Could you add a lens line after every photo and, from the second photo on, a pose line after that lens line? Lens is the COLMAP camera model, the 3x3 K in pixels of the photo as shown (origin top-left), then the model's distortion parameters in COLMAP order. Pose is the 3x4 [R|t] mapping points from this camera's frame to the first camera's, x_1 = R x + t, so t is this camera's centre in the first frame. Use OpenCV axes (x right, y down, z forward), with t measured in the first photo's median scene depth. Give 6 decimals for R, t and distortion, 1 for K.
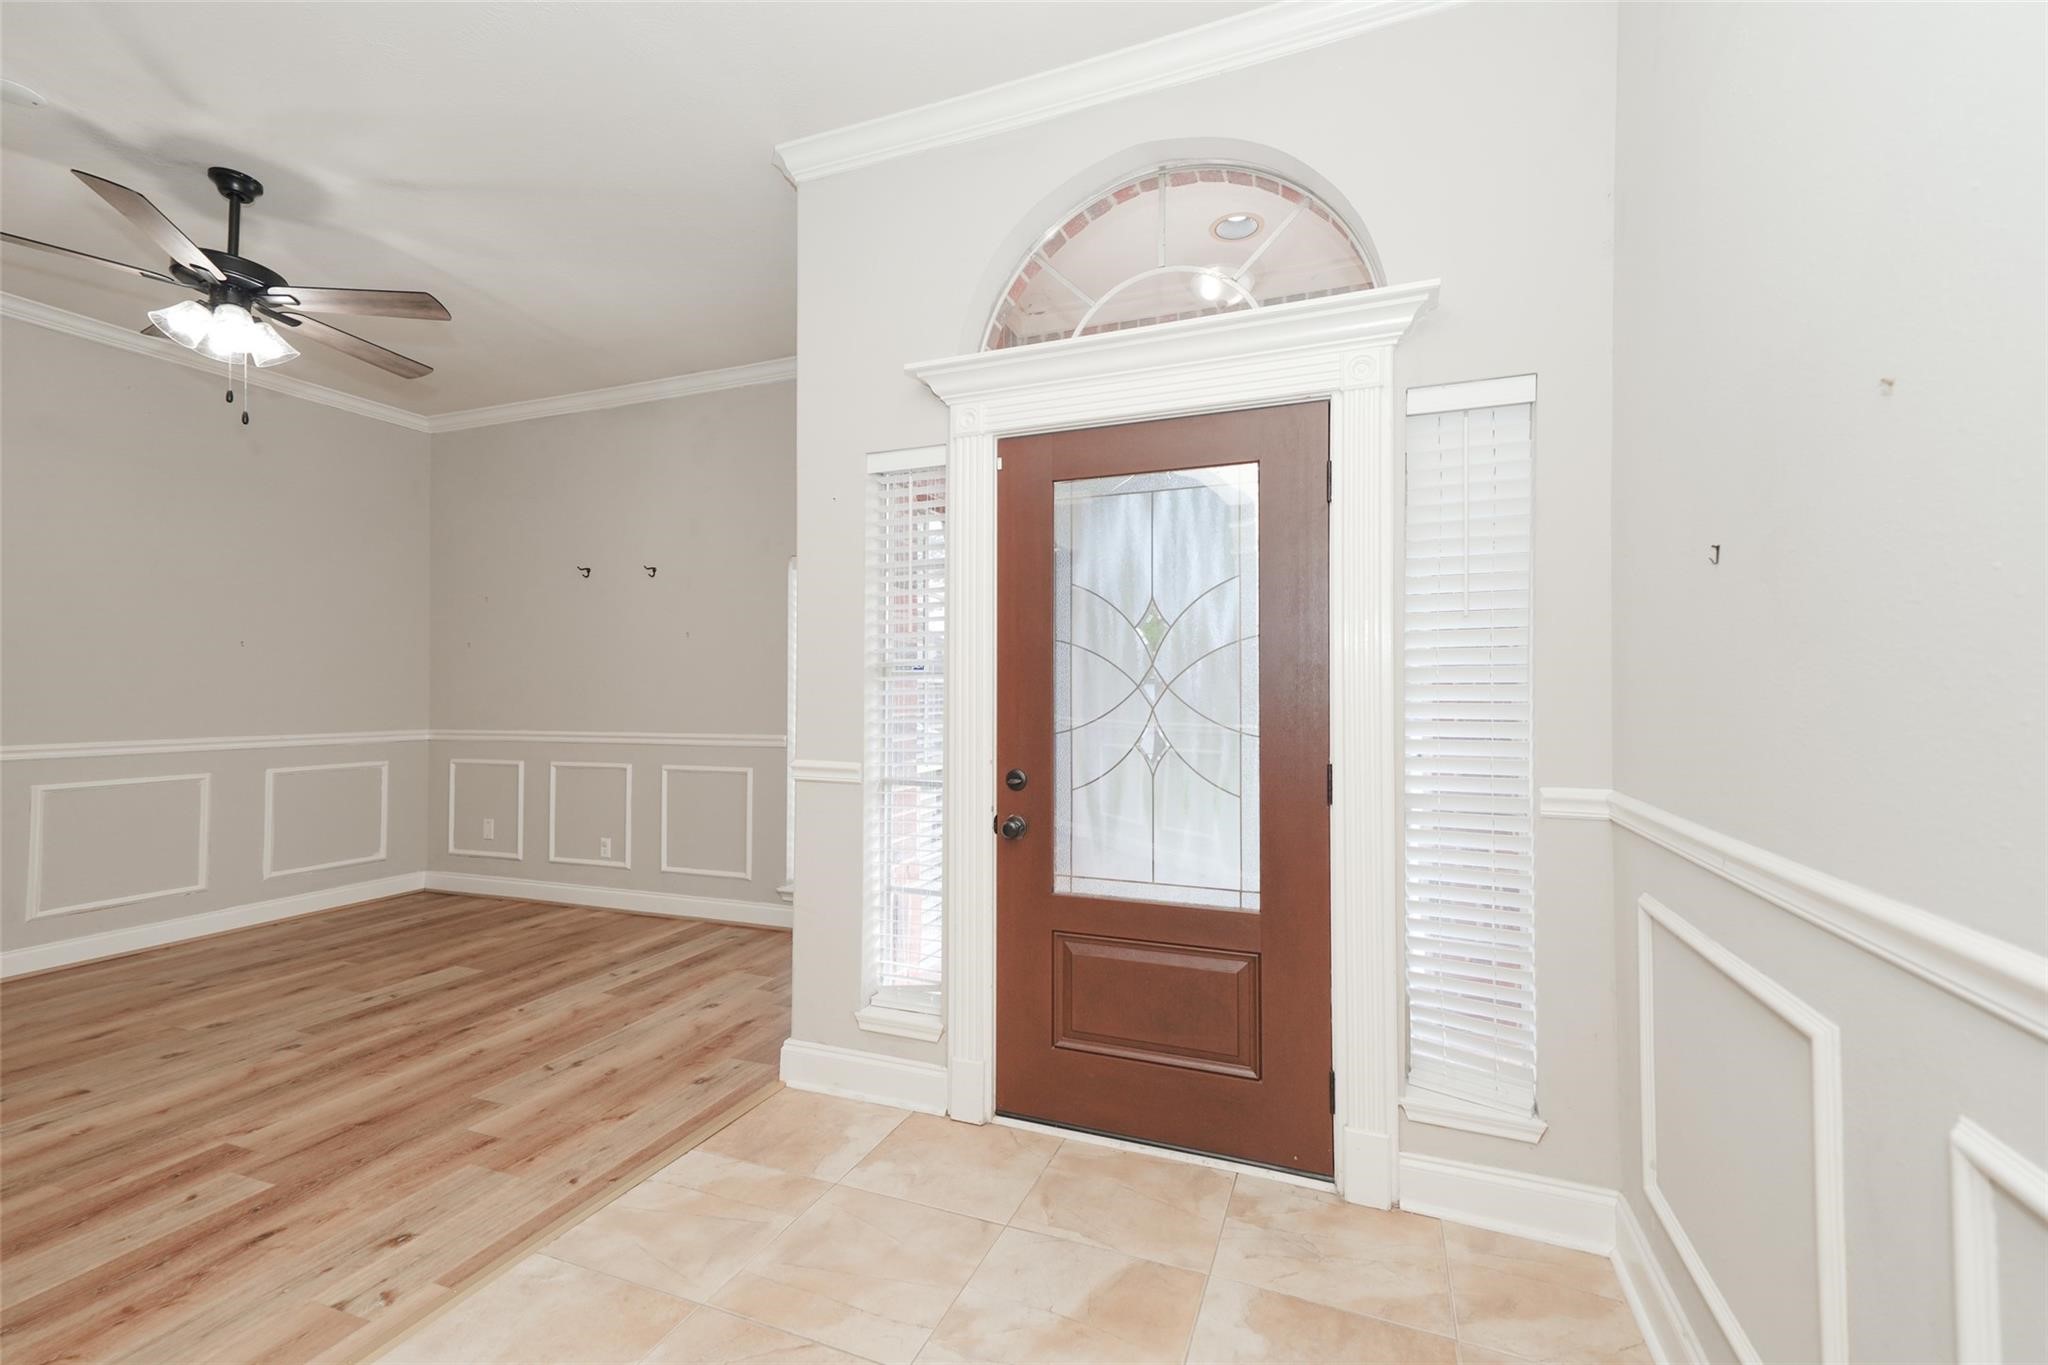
lens RADIAL K [[768.9, 0, 834.8], [0, 768.9, 673.6], [0, 0, 1]] dist [0.002569, 0.001418]
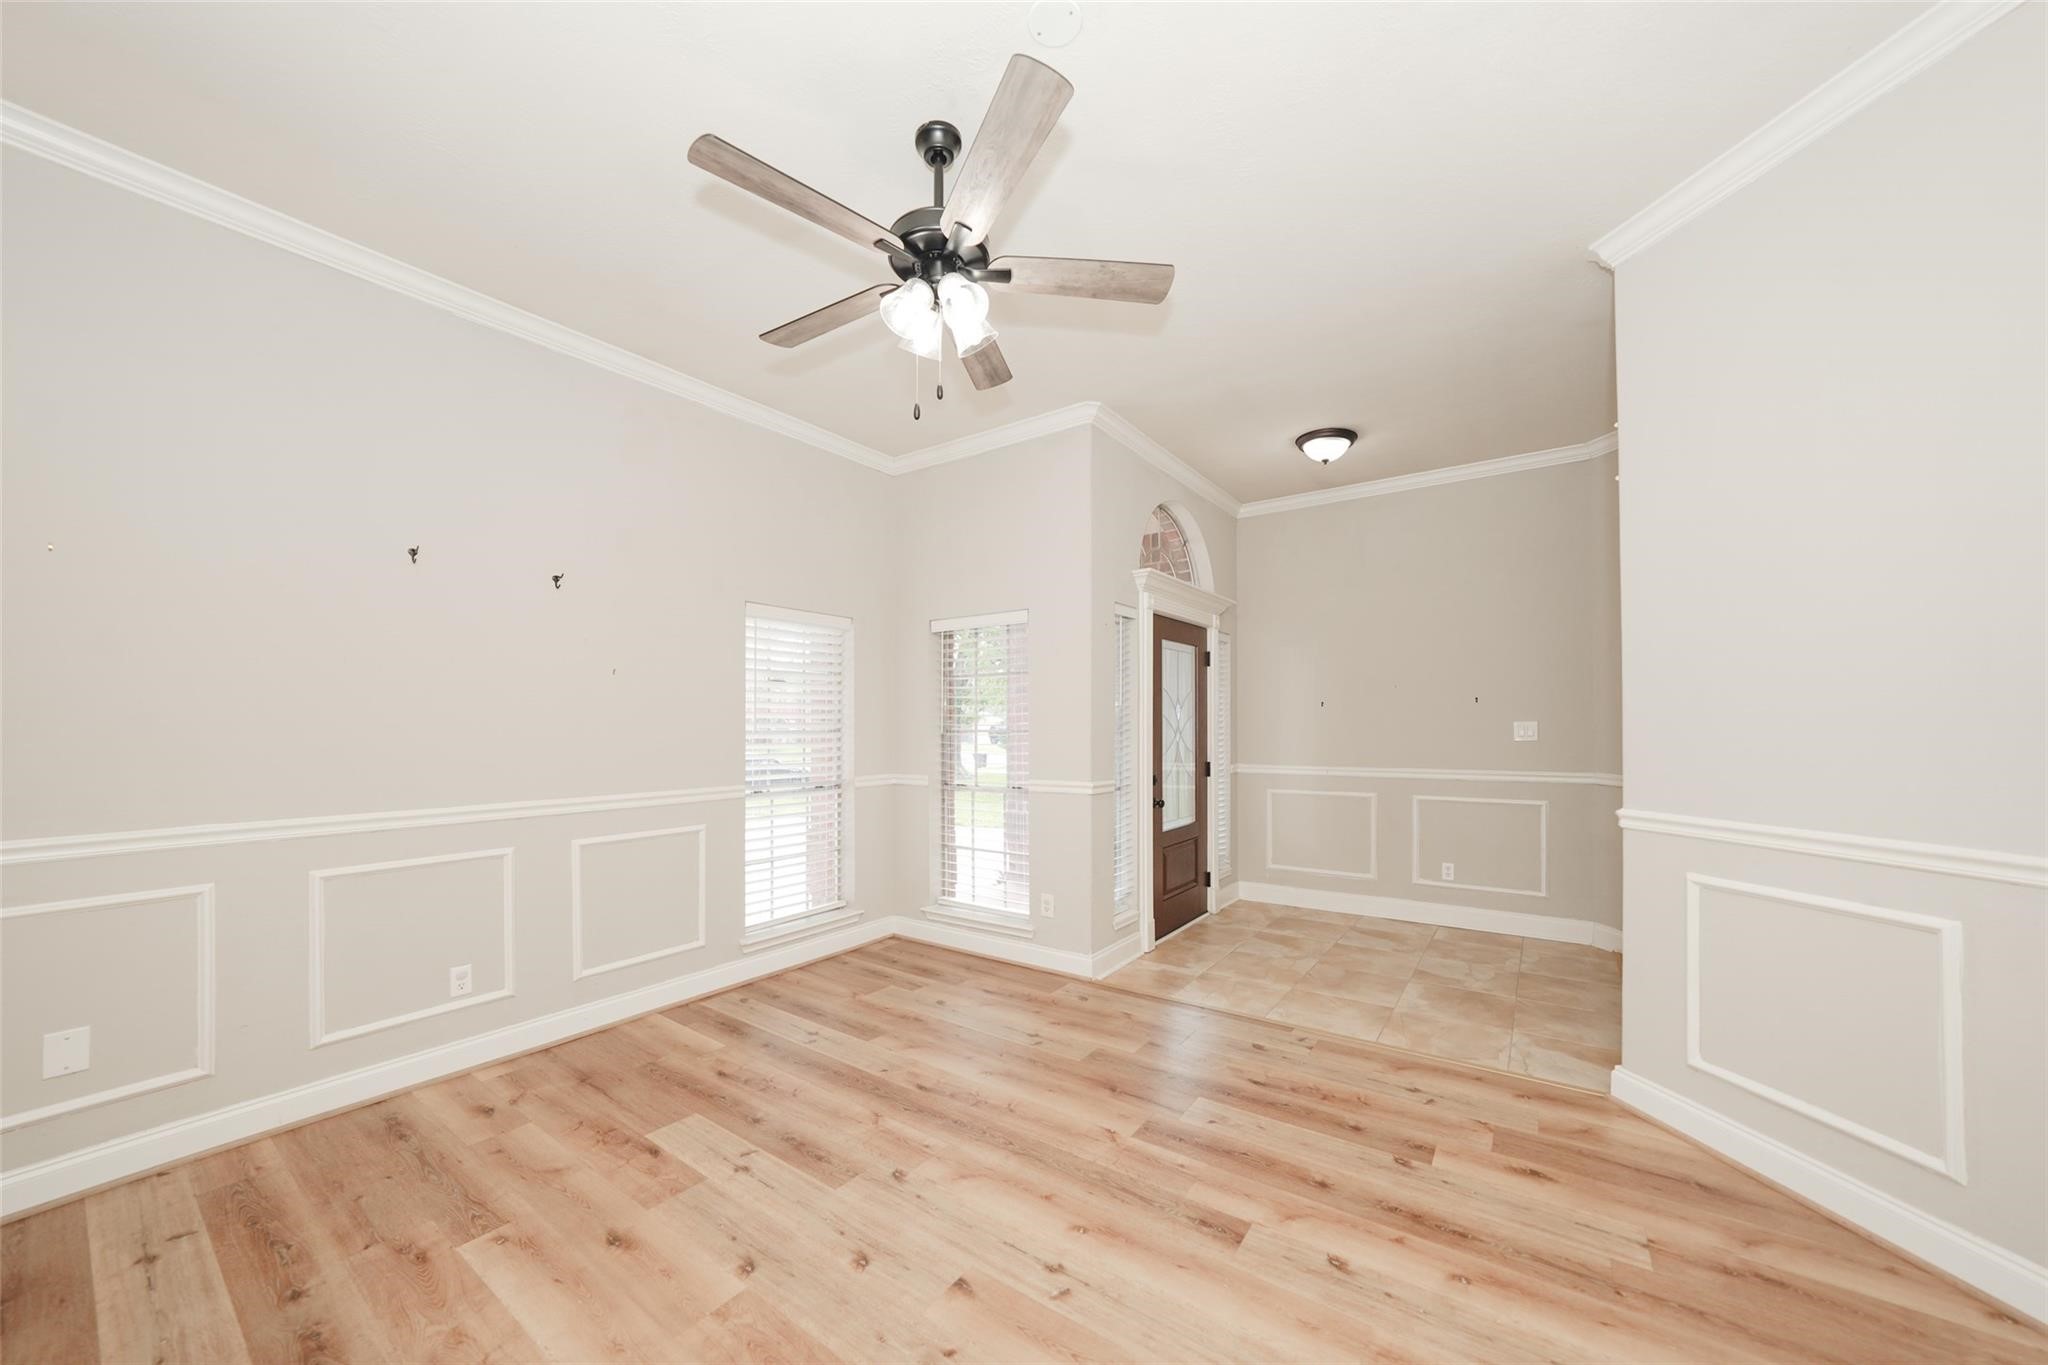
lens RADIAL K [[747.2, 0, 1047.8], [0, 747.2, 718.2], [0, 0, 1]] dist [-0.017039, 0.002430]
pose [[0.234163, 0.008625, 0.972159, -1.473439], [-0.018835, 0.999813, -0.004333, -0.012972], [-0.972015, -0.017296, 0.234281, 0.667488]]
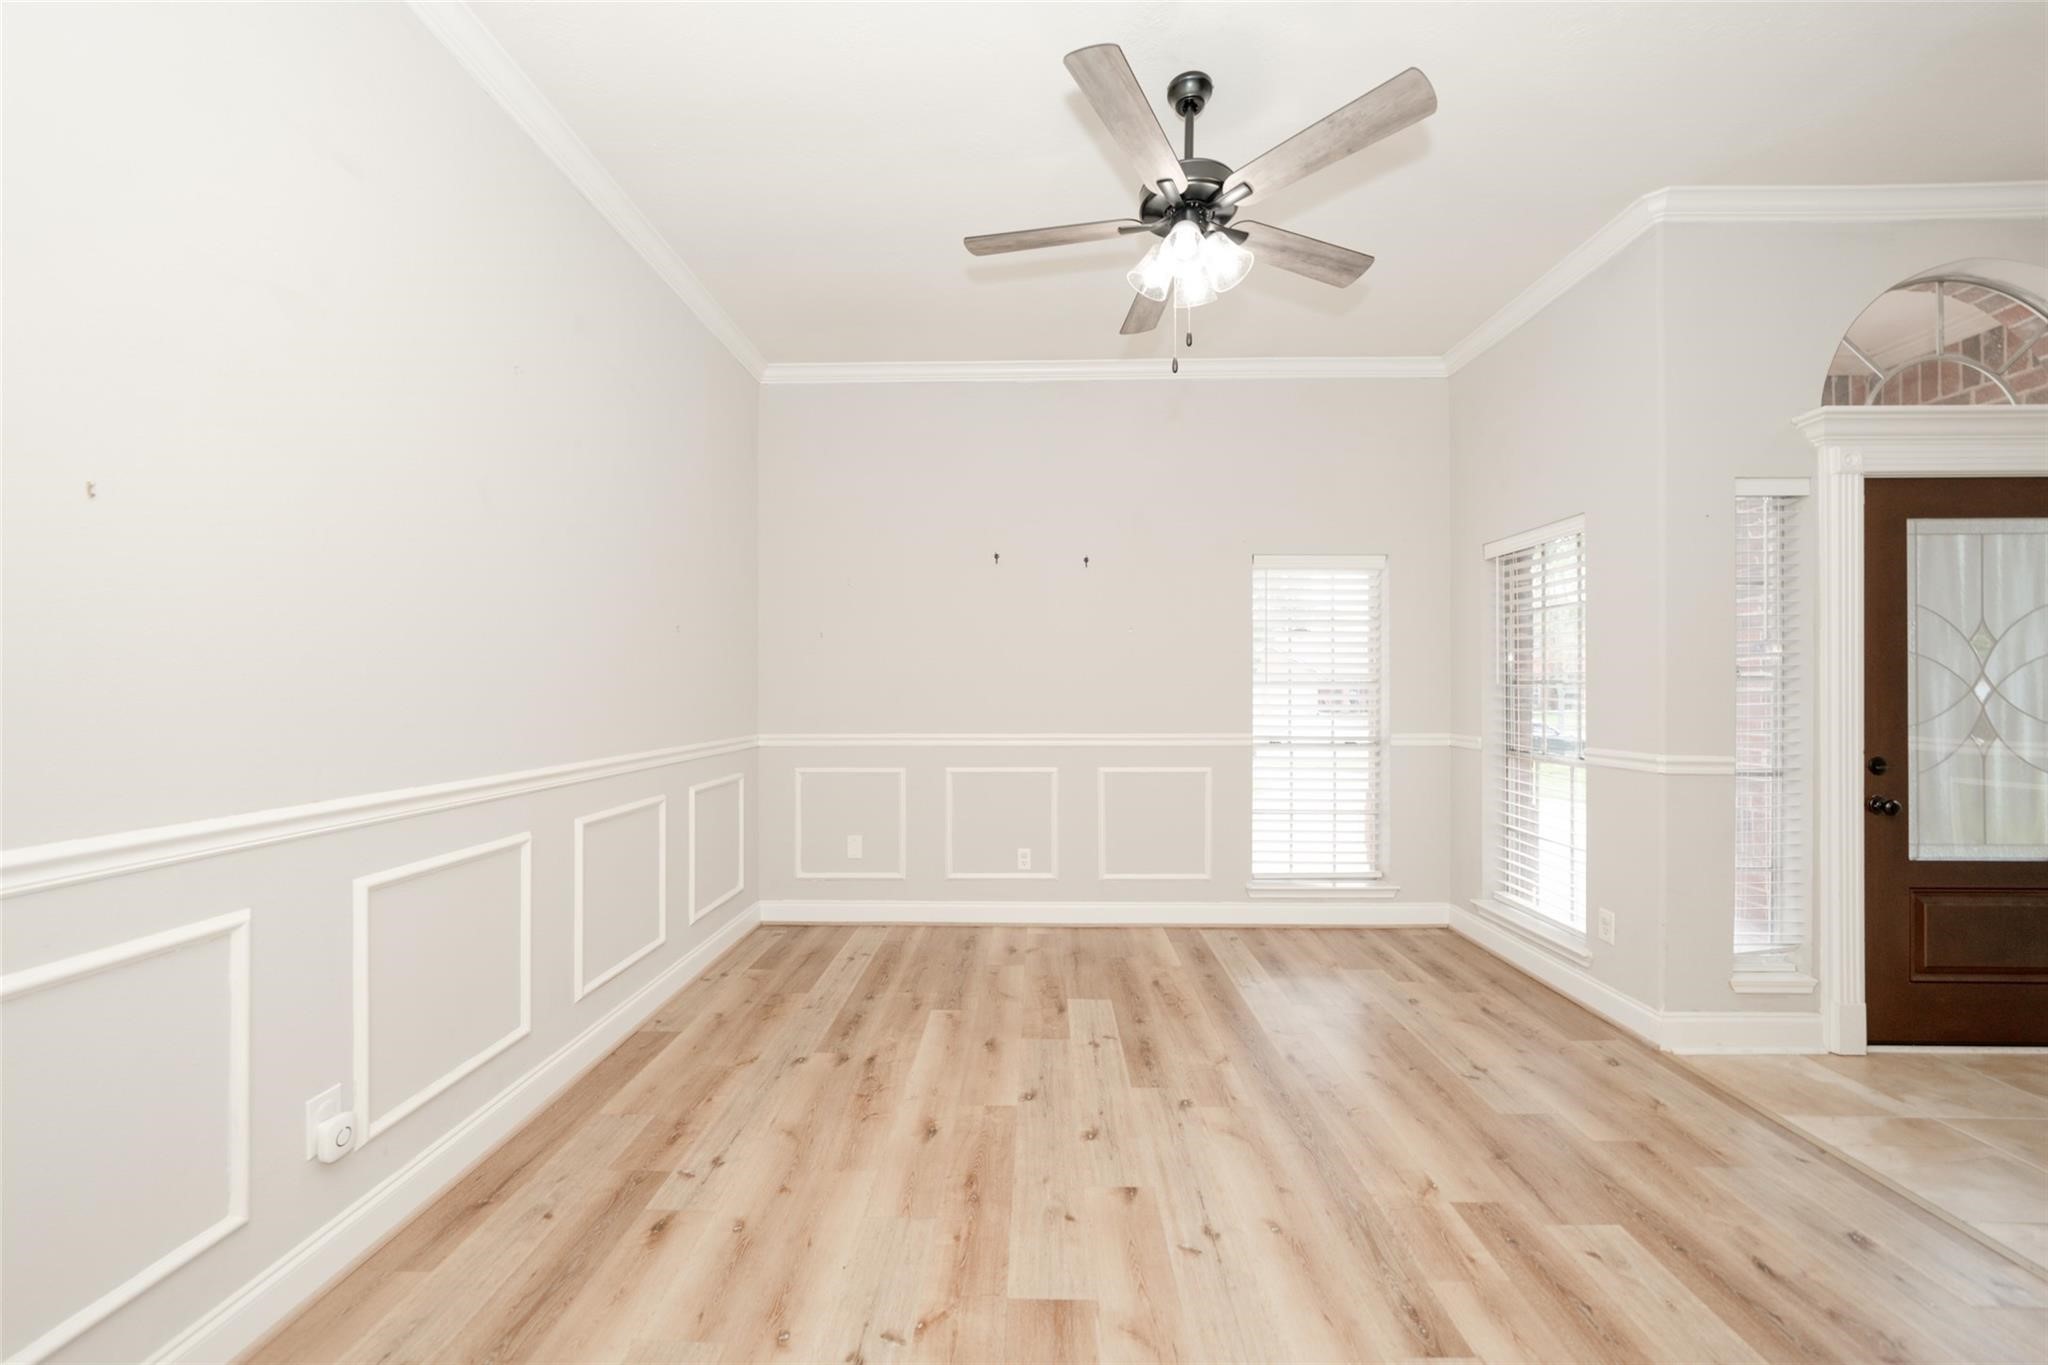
lens RADIAL K [[779.8, 0, 942.8], [0, 779.8, 674.3], [0, 0, 1]] dist [-0.016224, 0.002686]
pose [[0.952131, 0.004018, 0.305663, -1.246971], [-0.006621, 0.999950, 0.007481, -0.003770], [-0.305618, -0.009147, 0.952110, 0.259564]]
